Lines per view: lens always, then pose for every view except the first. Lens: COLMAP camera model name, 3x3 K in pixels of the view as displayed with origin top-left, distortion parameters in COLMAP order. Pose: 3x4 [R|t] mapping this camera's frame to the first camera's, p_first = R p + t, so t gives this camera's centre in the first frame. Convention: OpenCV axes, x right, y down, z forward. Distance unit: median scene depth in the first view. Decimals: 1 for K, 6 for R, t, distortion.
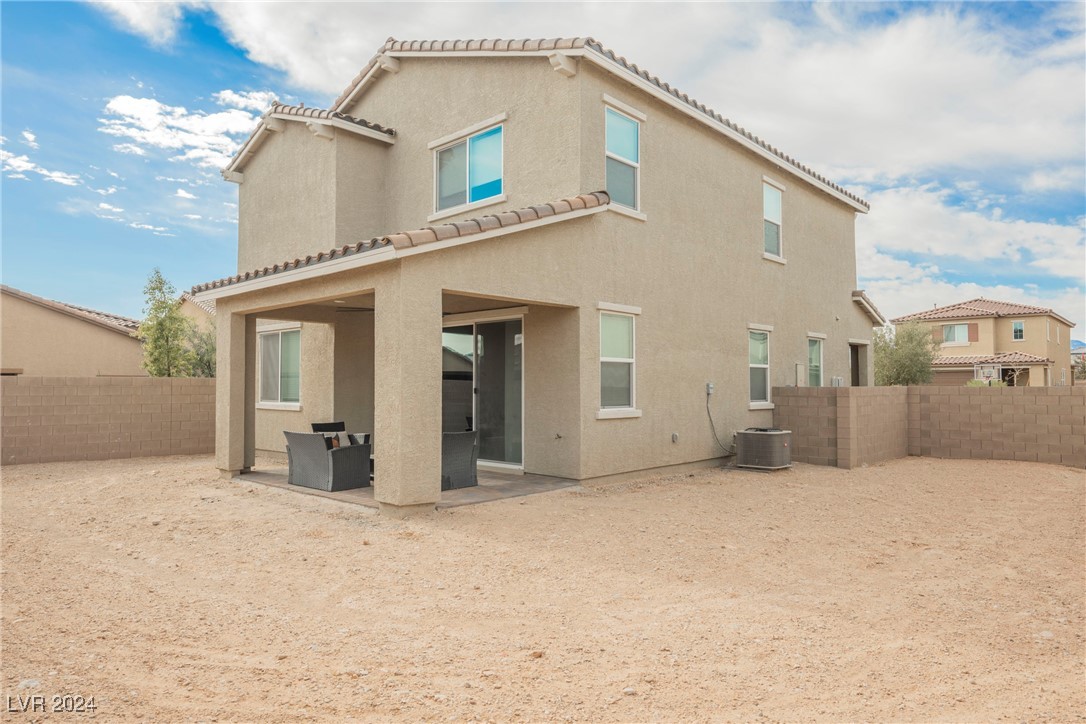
lens RADIAL K [[692.5, 0, 540.0], [0, 692.5, 367.8], [0, 0, 1]] dist [-0.005504, 0.018618]
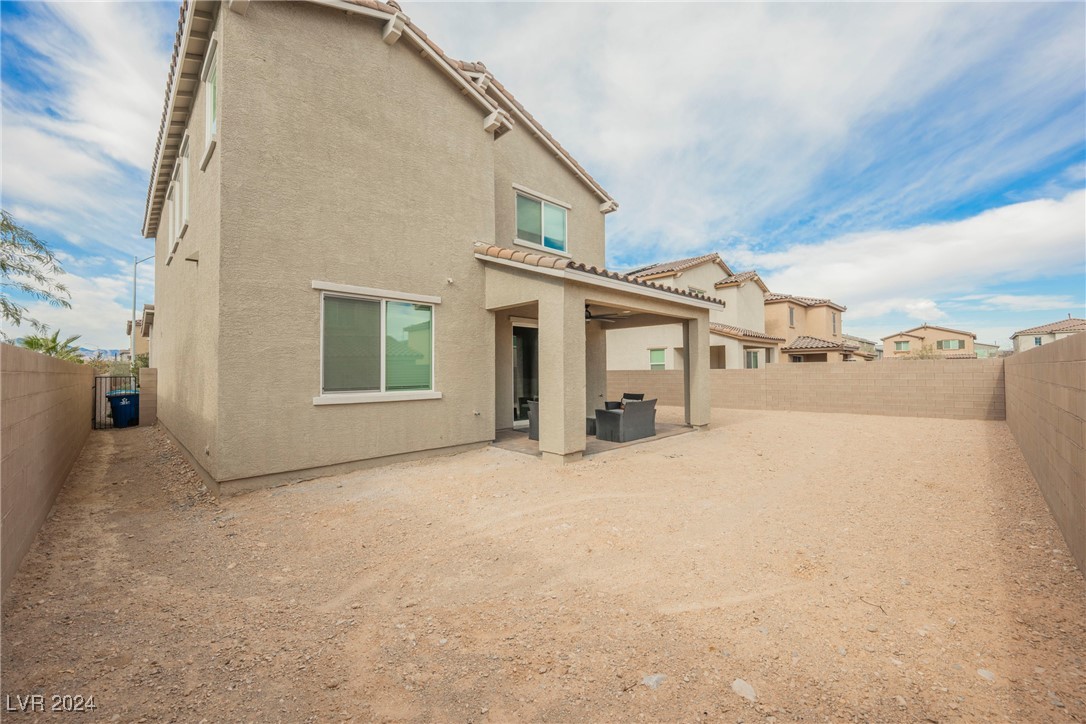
lens RADIAL K [[422.5, 0, 542.5], [0, 422.5, 361.5], [0, 0, 1]] dist [-0.001451, -0.000126]
pose [[0.041932, 0.021843, 0.998882, -1.226251], [-0.018569, 0.999605, -0.021080, 0.032356], [-0.998948, -0.017664, 0.042321, 1.183435]]
